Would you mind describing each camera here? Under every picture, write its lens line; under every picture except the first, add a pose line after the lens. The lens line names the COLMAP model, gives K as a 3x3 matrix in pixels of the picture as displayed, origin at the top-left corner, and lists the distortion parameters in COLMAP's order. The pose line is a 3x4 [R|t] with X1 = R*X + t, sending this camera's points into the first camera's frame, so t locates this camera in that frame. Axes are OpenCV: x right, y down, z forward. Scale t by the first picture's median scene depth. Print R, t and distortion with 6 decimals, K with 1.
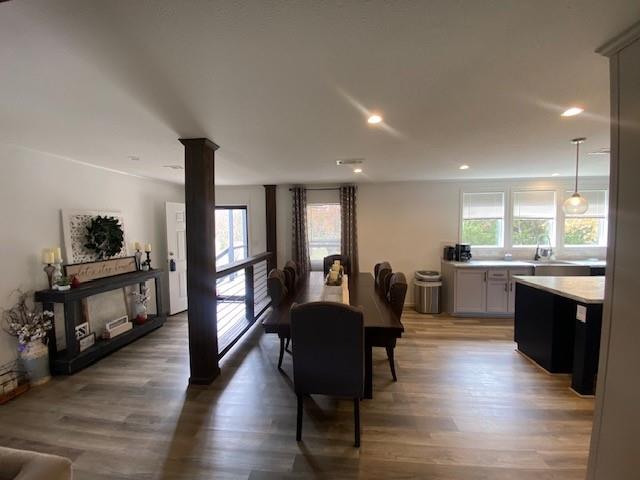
lens RADIAL K [[259.5, 0, 320.4], [0, 259.5, 239.9], [0, 0, 1]] dist [-0.003784, -0.007207]
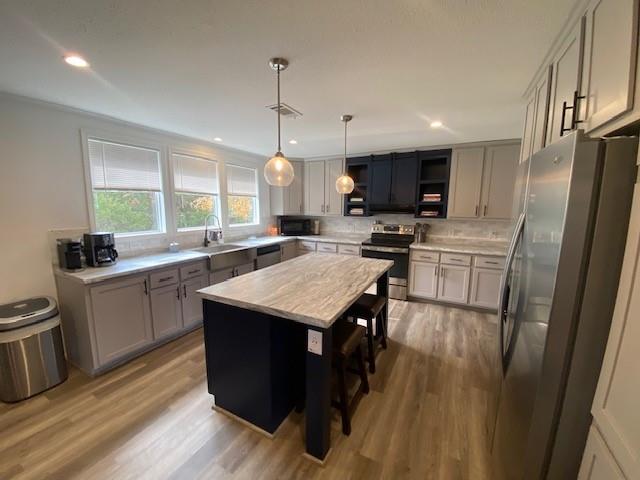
lens RADIAL K [[259.5, 0, 313.6], [0, 259.5, 242.4], [0, 0, 1]] dist [-0.003784, -0.007207]
pose [[0.389217, -0.119412, 0.913373, 0.240182], [0.032664, 0.992727, 0.115868, -0.014939], [-0.920567, -0.015264, 0.390287, 0.390025]]
